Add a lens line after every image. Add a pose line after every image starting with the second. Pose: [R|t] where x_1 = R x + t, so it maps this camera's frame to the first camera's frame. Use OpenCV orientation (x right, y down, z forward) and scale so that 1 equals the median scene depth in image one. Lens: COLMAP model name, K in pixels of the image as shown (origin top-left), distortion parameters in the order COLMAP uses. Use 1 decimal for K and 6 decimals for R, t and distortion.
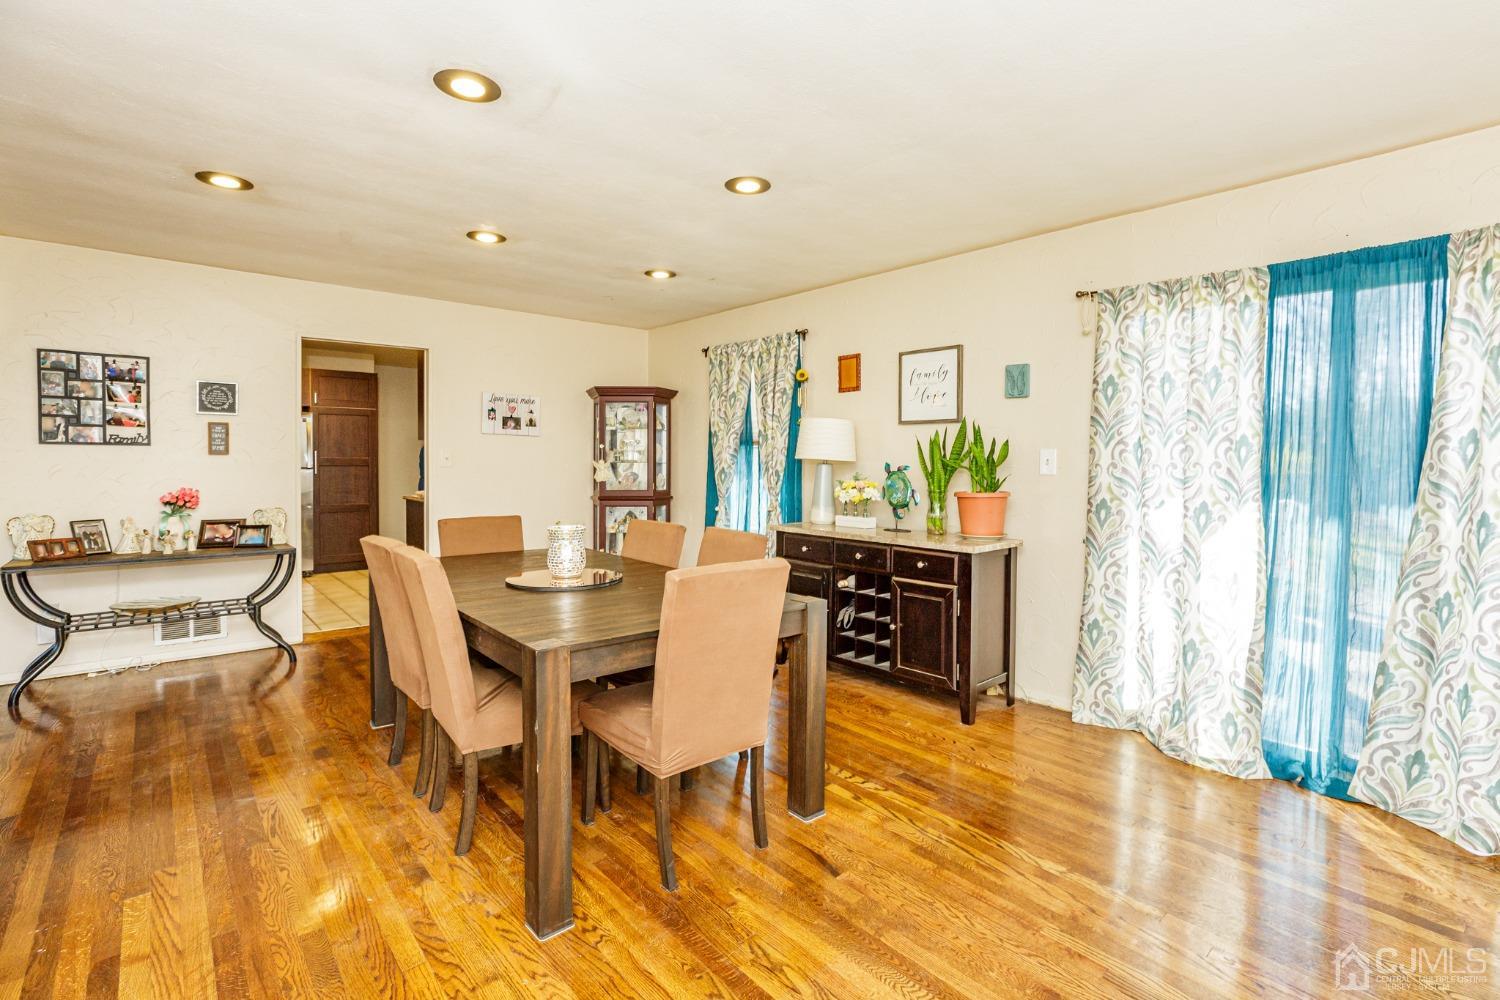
lens RADIAL K [[697.4, 0, 730.3], [0, 697.4, 484.6], [0, 0, 1]] dist [0.000357, 0.000494]
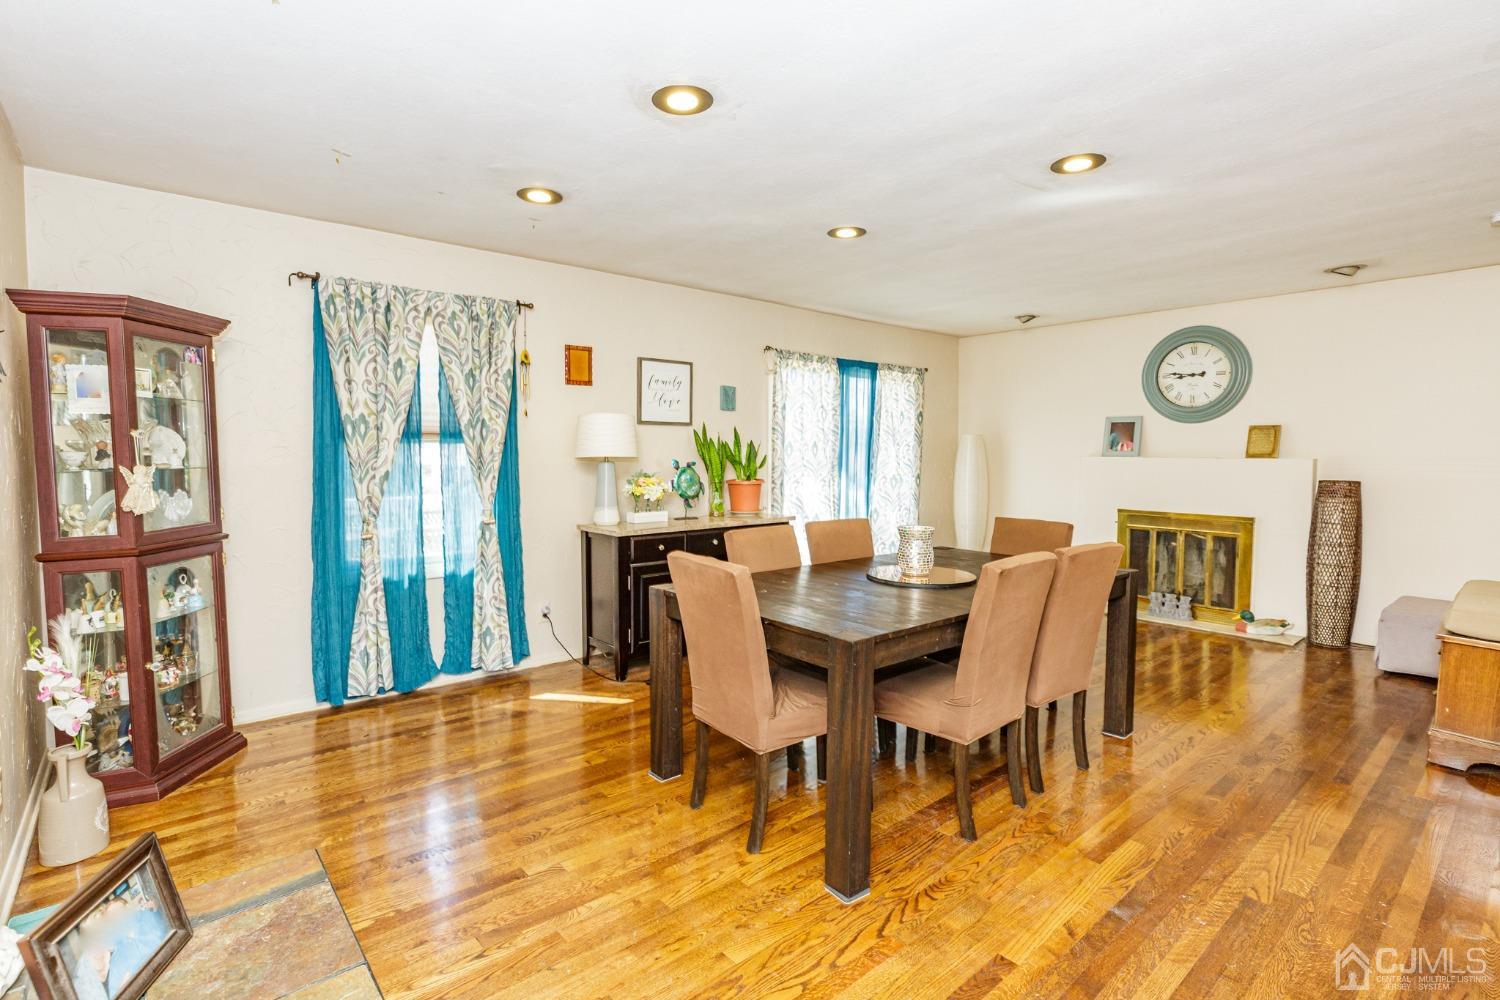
lens RADIAL K [[697.4, 0, 730.3], [0, 697.4, 484.6], [0, 0, 1]] dist [0.000357, 0.000494]
pose [[0.018920, -0.053641, 0.998381, -0.887401], [0.036579, 0.997928, 0.052924, -0.047039], [-0.999152, 0.035519, 0.020843, 0.891588]]
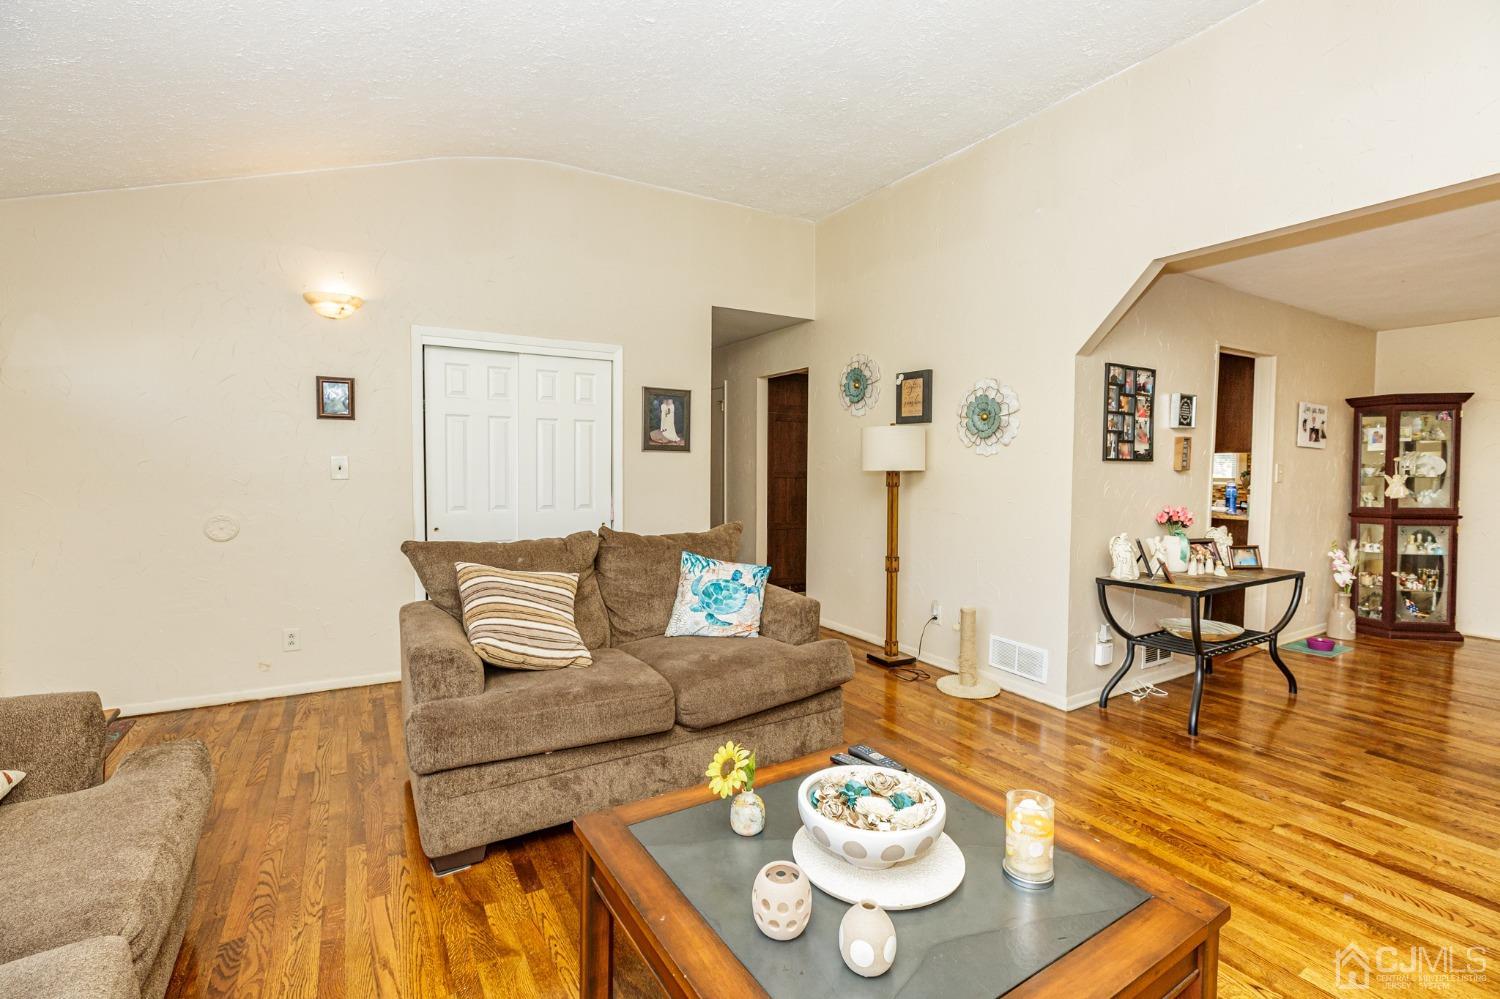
lens RADIAL K [[664.2, 0, 743.7], [0, 664.2, 493.5], [0, 0, 1]] dist [-0.000206, 0.000423]
pose [[0.985088, 0.007913, -0.171867, -1.256692], [-0.007086, 0.999960, 0.005425, -0.013517], [0.171903, -0.004126, 0.985105, -0.000233]]
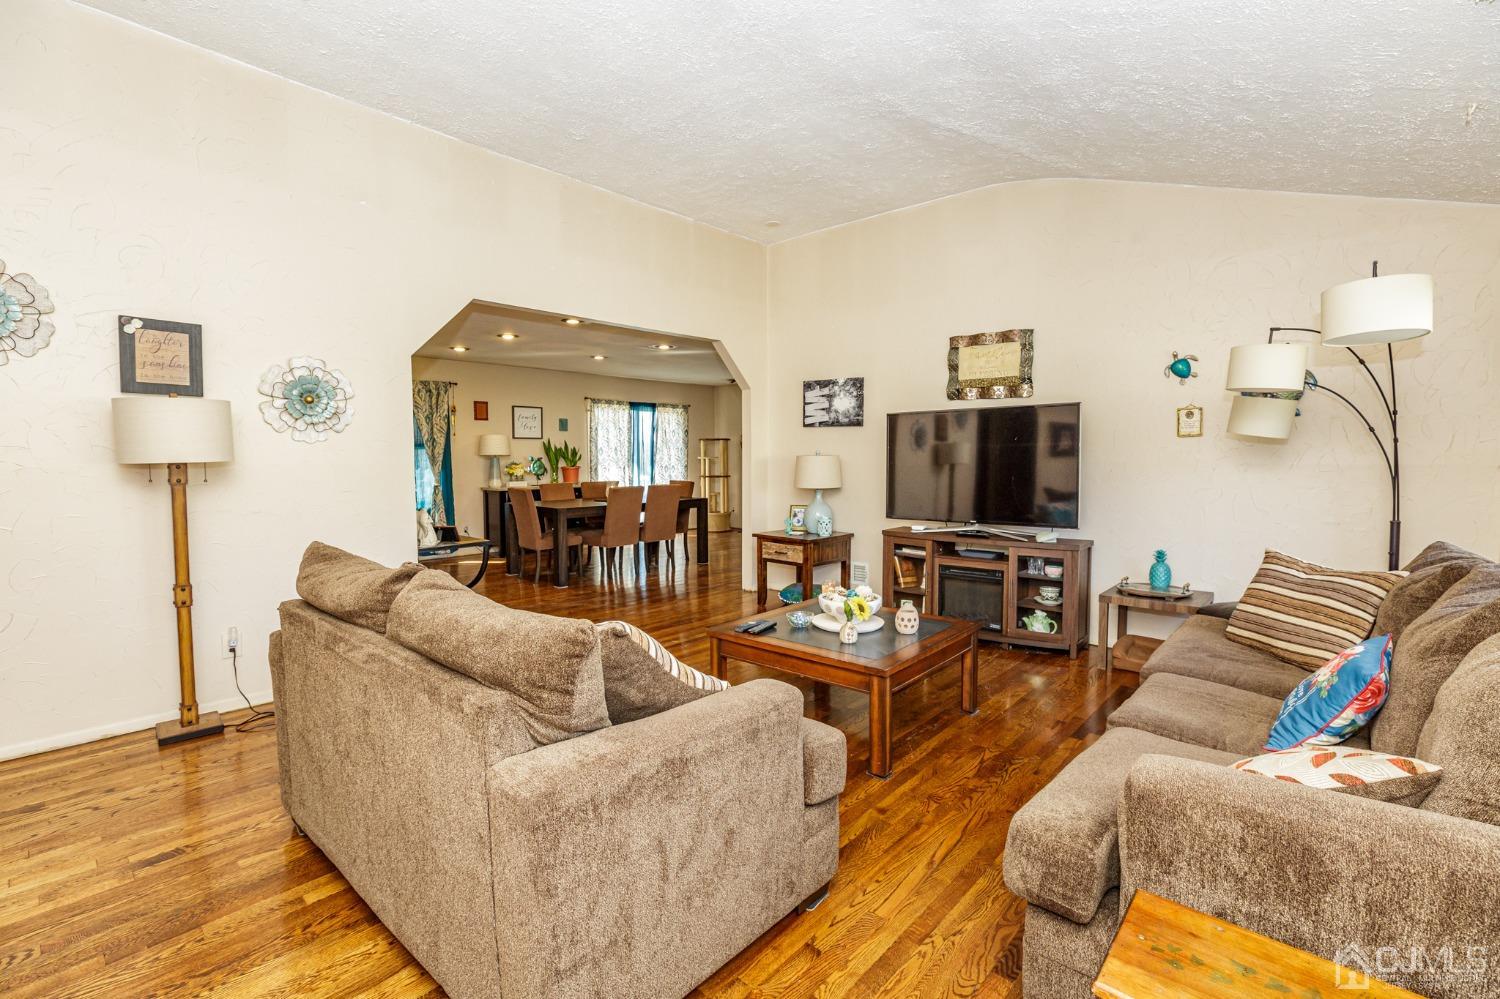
lens RADIAL K [[664.2, 0, 743.7], [0, 664.2, 493.5], [0, 0, 1]] dist [-0.000206, 0.000423]
pose [[-0.108728, -0.068142, 0.991733, -2.010341], [0.040389, 0.996521, 0.072899, -0.040373], [-0.993251, 0.047981, -0.105598, 0.547210]]
